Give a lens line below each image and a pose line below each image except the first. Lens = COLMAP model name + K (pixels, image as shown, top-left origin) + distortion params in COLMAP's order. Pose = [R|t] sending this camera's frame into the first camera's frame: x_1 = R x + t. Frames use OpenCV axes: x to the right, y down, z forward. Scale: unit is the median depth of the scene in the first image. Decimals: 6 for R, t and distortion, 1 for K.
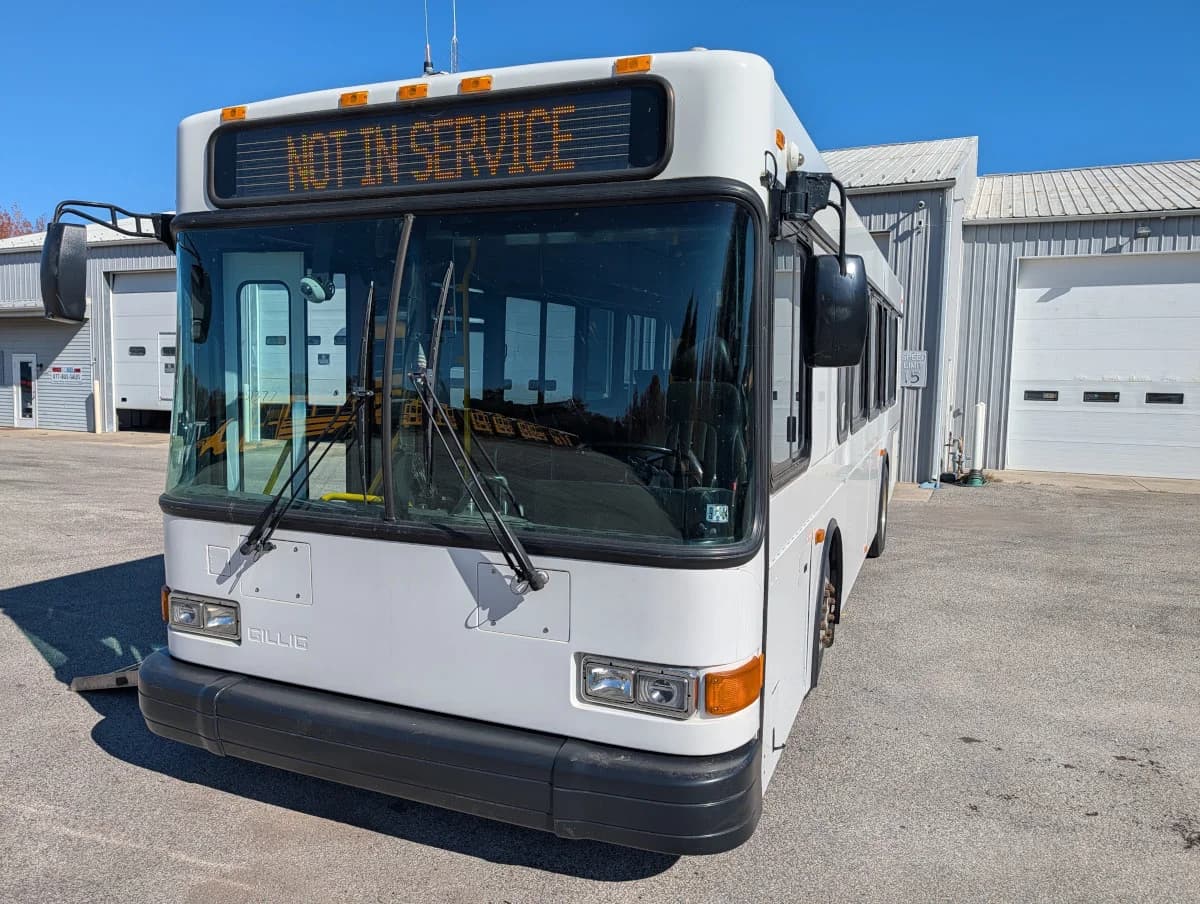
lens RADIAL K [[862.7, 0, 582.9], [0, 862.7, 451.6], [0, 0, 1]] dist [0.019671, -0.011907]
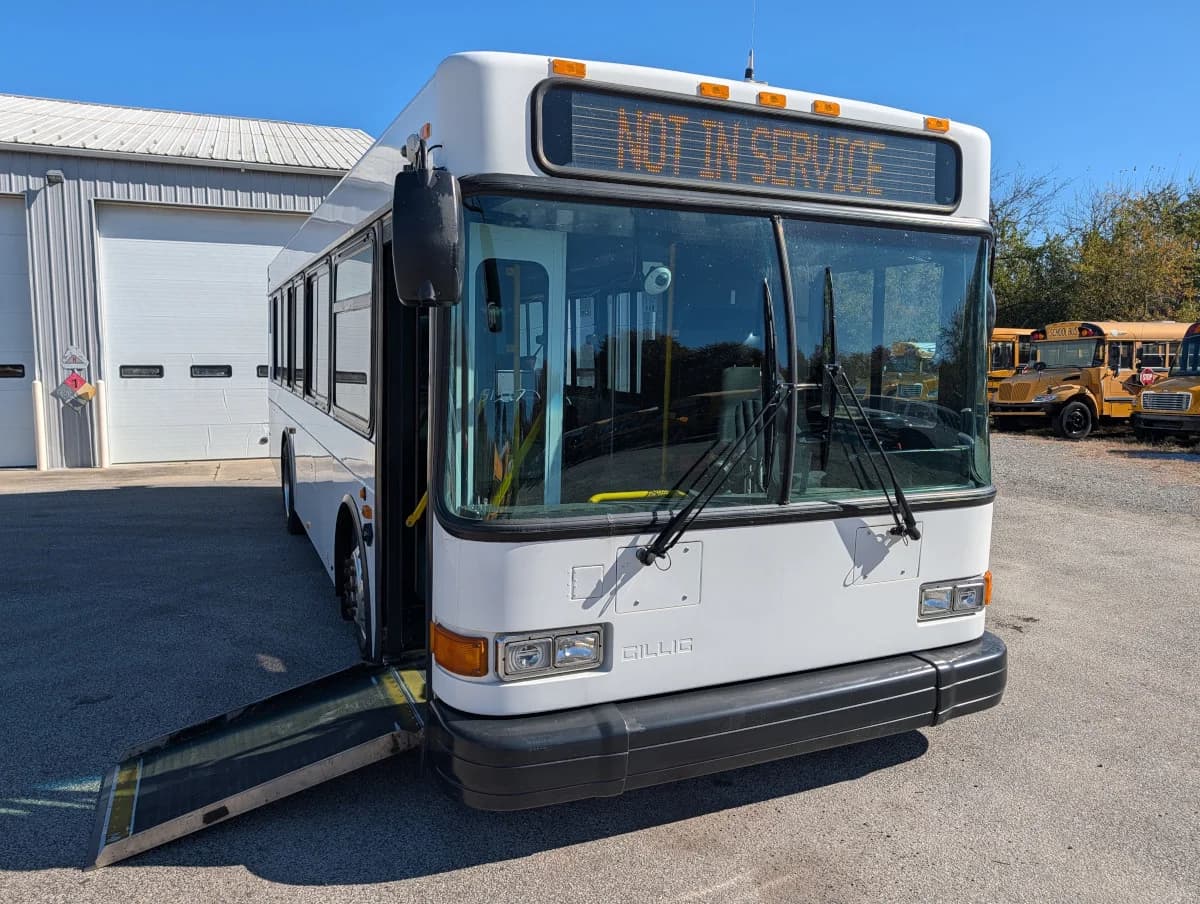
lens RADIAL K [[862.7, 0, 588.1], [0, 862.7, 450.9], [0, 0, 1]] dist [0.019671, -0.011907]
pose [[0.690749, -0.089381, 0.717549, -1.062274], [0.070213, 0.995933, 0.056467, -0.058447], [-0.719678, 0.011377, 0.694215, 0.398693]]
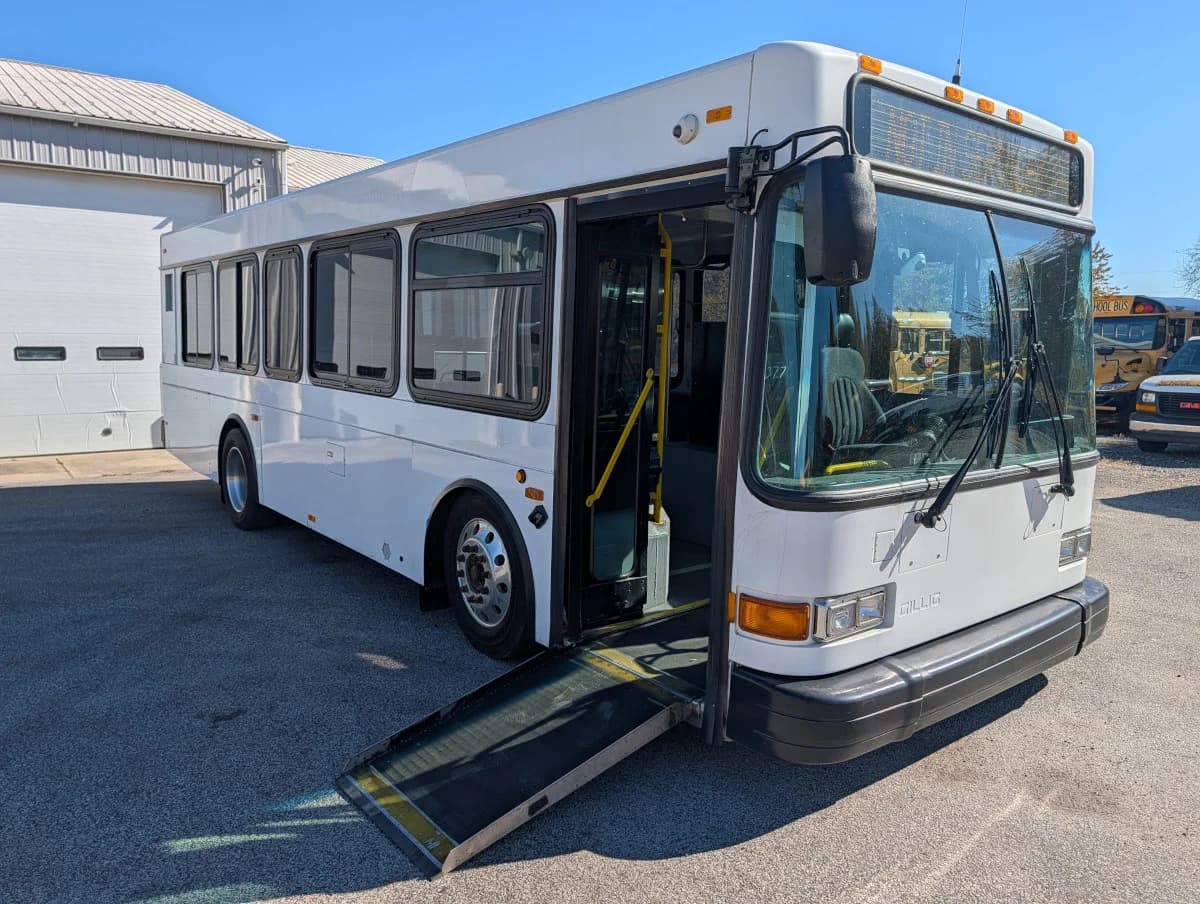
lens RADIAL K [[862.7, 0, 591.0], [0, 862.7, 448.8], [0, 0, 1]] dist [0.019671, -0.011907]
pose [[0.479194, -0.117678, 0.869785, -1.421398], [0.076944, 0.992788, 0.091929, -0.094436], [-0.874330, 0.022873, 0.484792, 0.838730]]
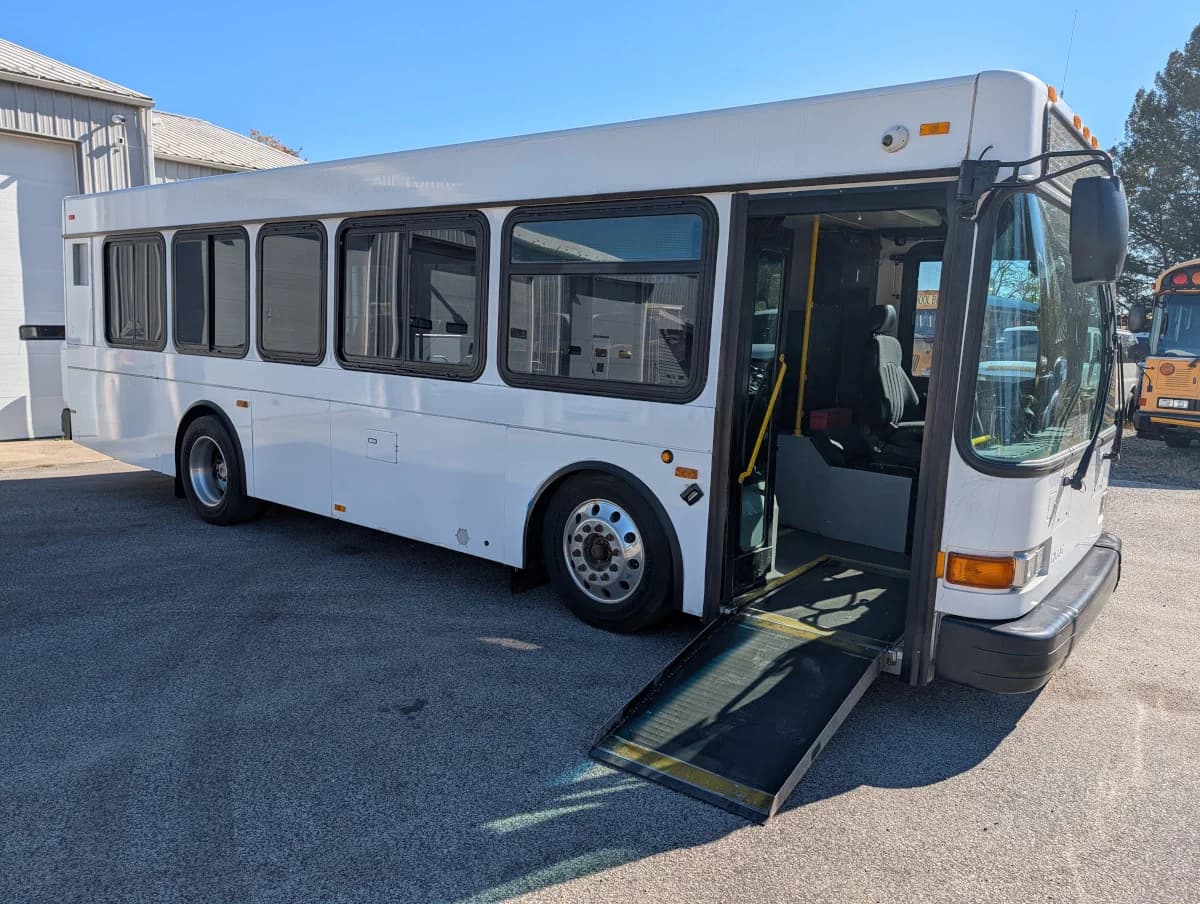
lens RADIAL K [[862.7, 0, 604.1], [0, 862.7, 451.6], [0, 0, 1]] dist [0.019671, -0.011907]
pose [[0.251940, -0.145508, 0.956741, -1.670540], [0.069802, 0.988789, 0.132001, -0.135818], [-0.965222, 0.033526, 0.259272, 1.297723]]
